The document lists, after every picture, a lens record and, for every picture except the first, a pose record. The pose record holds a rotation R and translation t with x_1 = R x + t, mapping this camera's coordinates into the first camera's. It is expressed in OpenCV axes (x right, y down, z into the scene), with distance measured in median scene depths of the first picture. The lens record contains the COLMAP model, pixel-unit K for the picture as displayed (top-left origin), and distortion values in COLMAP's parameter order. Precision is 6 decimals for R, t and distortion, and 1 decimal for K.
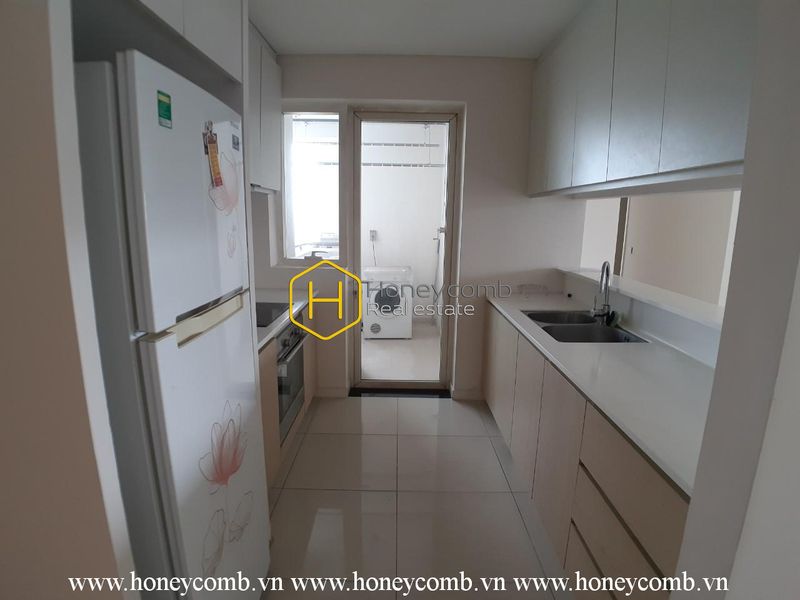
lens RADIAL K [[456.5, 0, 398.2], [0, 456.5, 308.0], [0, 0, 1]] dist [-0.071717, 0.003815]
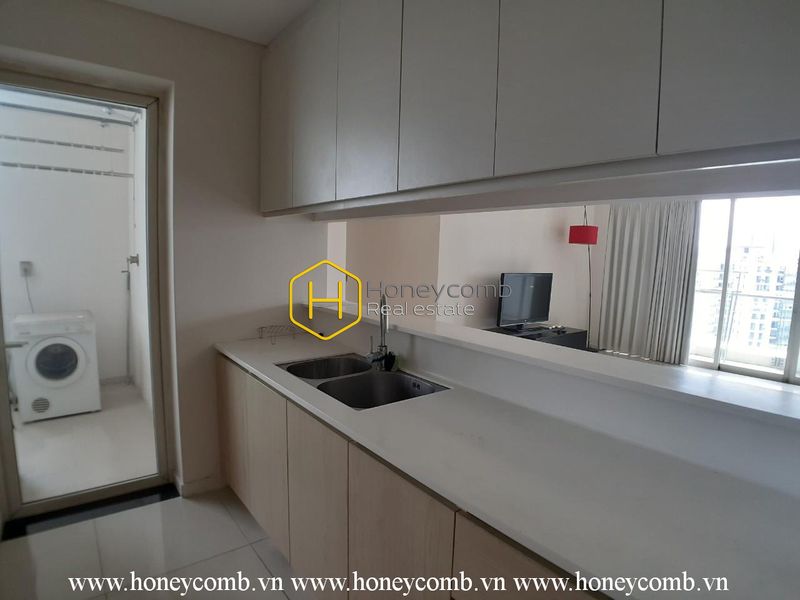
lens RADIAL K [[456.5, 0, 398.2], [0, 456.5, 308.0], [0, 0, 1]] dist [-0.071717, 0.003815]
pose [[0.794991, -0.063041, 0.603337, -0.010274], [0.102417, 0.994256, -0.031063, -0.035451], [-0.597913, 0.086487, 0.796881, 0.237180]]
